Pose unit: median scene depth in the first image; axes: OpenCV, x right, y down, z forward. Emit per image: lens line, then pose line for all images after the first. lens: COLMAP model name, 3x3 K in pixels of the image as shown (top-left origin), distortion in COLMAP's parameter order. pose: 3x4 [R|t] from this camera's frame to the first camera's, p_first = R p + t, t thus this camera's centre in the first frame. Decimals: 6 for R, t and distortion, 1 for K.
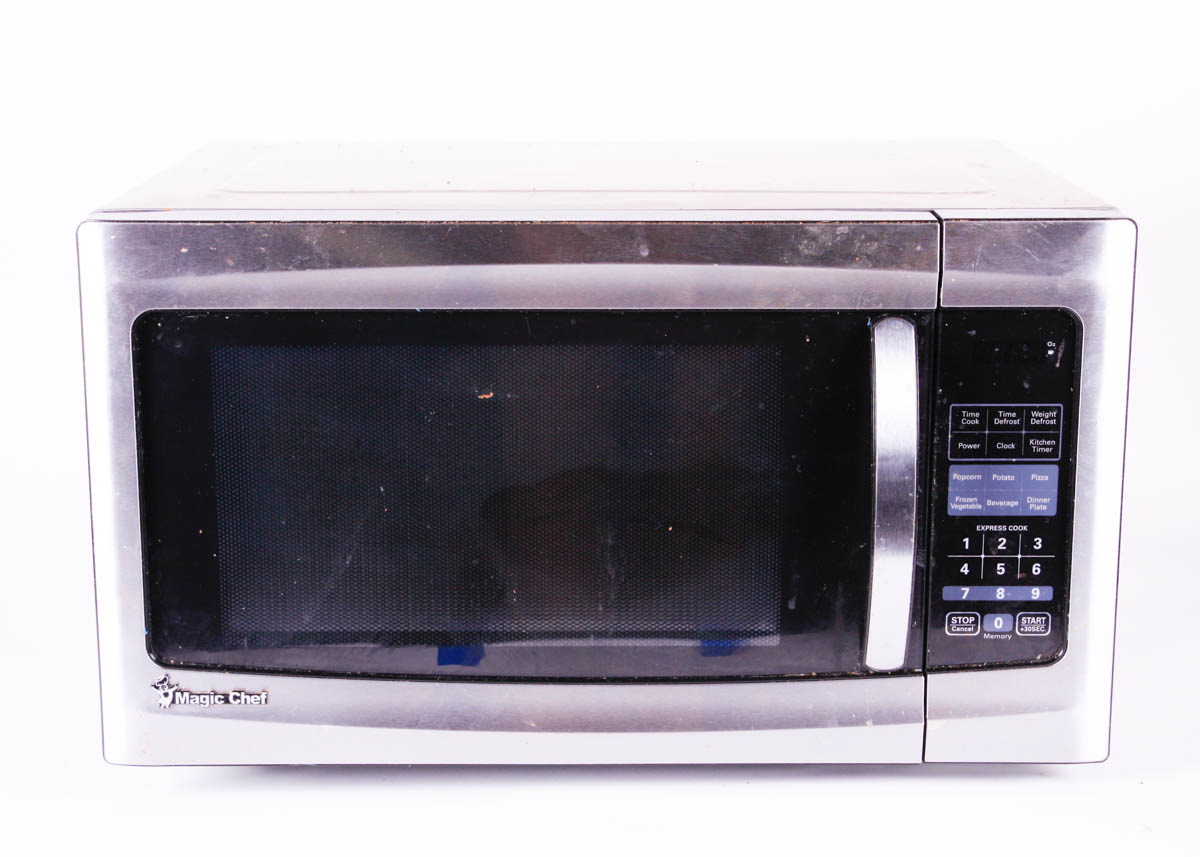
lens RADIAL K [[2171.1, 0, 601.8], [0, 2171.1, 432.0], [0, 0, 1]] dist [0.183894, 0.000000]
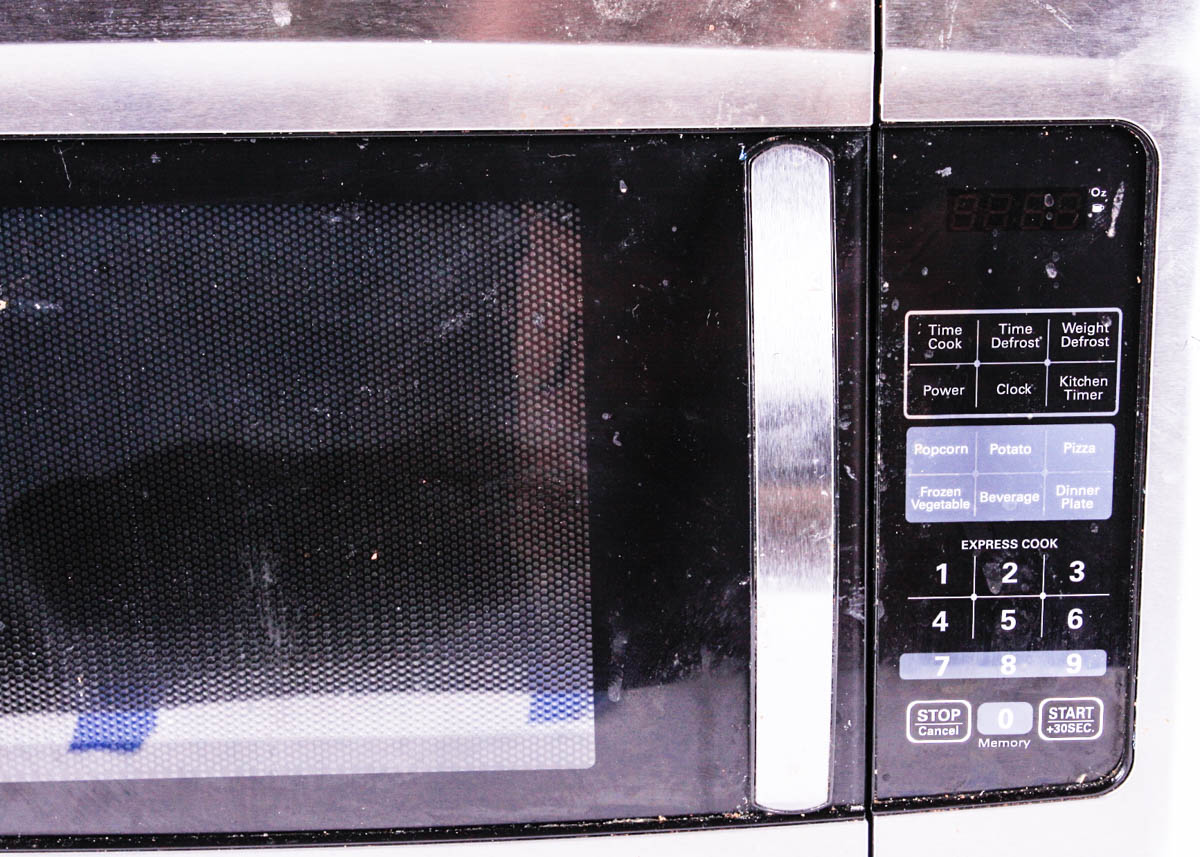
lens RADIAL K [[2866.9, 0, 599.4], [0, 2866.9, 423.7], [0, 0, 1]] dist [0.093045, 0.000000]
pose [[0.999842, -0.013161, 0.011915, 0.078613], [0.012586, 0.998810, 0.047112, -0.018937], [-0.012521, -0.046954, 0.998819, 0.320870]]
